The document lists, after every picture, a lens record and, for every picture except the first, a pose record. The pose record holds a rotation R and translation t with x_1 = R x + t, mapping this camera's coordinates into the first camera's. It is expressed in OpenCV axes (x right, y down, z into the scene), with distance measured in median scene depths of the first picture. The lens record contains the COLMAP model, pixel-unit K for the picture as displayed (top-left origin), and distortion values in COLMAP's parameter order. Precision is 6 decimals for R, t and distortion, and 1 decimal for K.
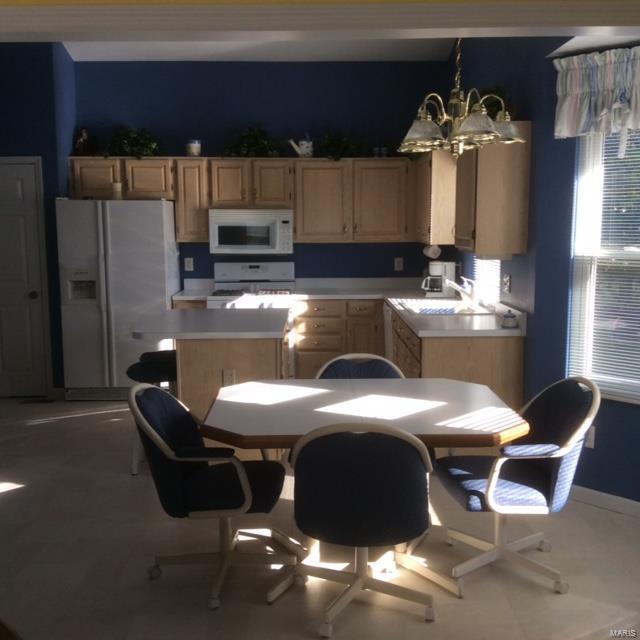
lens RADIAL K [[783.2, 0, 320.0], [0, 783.2, 320.0], [0, 0, 1]] dist [0.212746, -0.529174]
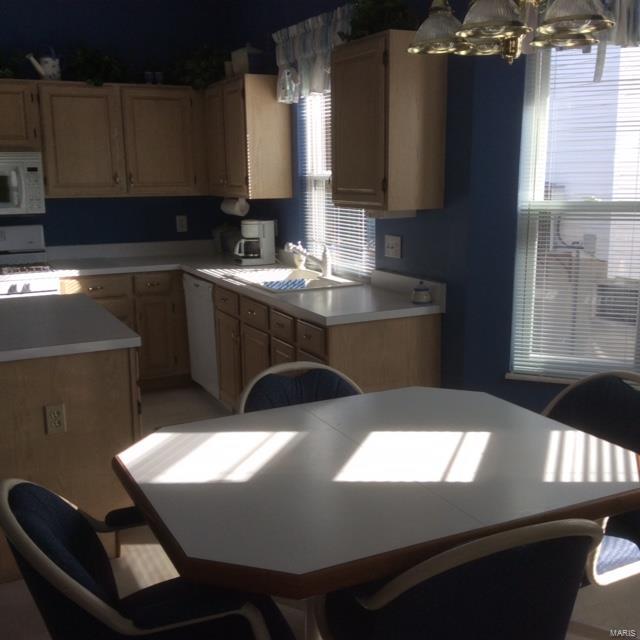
lens RADIAL K [[783.2, 0, 320.0], [0, 783.2, 320.0], [0, 0, 1]] dist [0.212746, -0.529174]
pose [[0.903333, -0.085313, 0.420370, -0.127516], [0.060374, 0.995553, 0.072307, -0.025404], [-0.424669, -0.039938, 0.904467, 0.229110]]
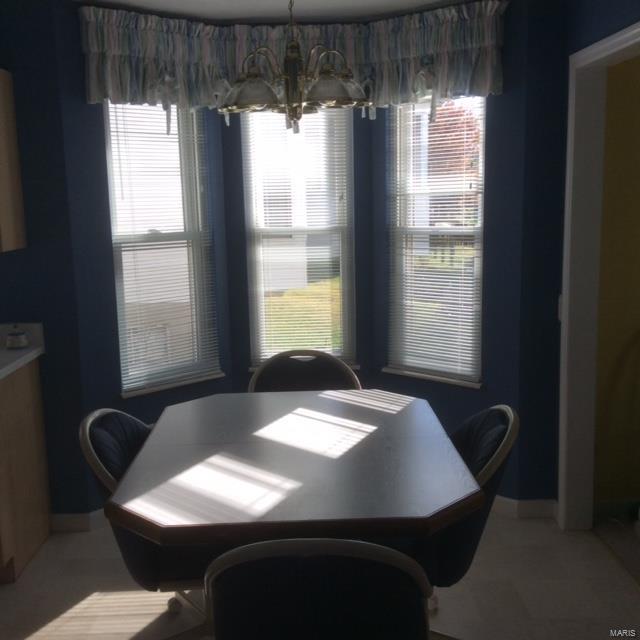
lens RADIAL K [[783.2, 0, 320.0], [0, 783.2, 320.0], [0, 0, 1]] dist [0.212746, -0.529174]
pose [[0.000168, -0.155273, 0.987872, -0.345416], [0.156231, 0.975745, 0.153340, -0.060384], [-0.987721, 0.154310, 0.024423, 0.482029]]
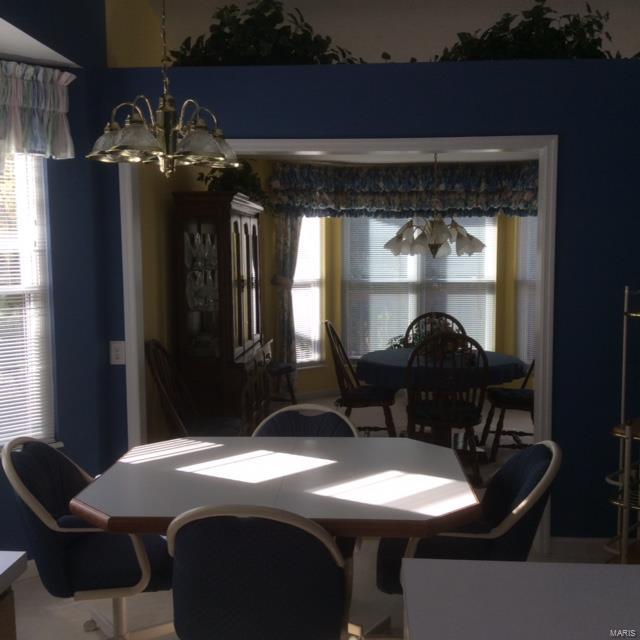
lens RADIAL K [[783.2, 0, 320.0], [0, 783.2, 320.0], [0, 0, 1]] dist [0.212746, -0.529174]
pose [[-0.996458, 0.002514, 0.084059, -0.029598], [0.020976, 0.975392, 0.219480, -0.114539], [-0.081439, 0.220465, -0.971989, 0.897491]]
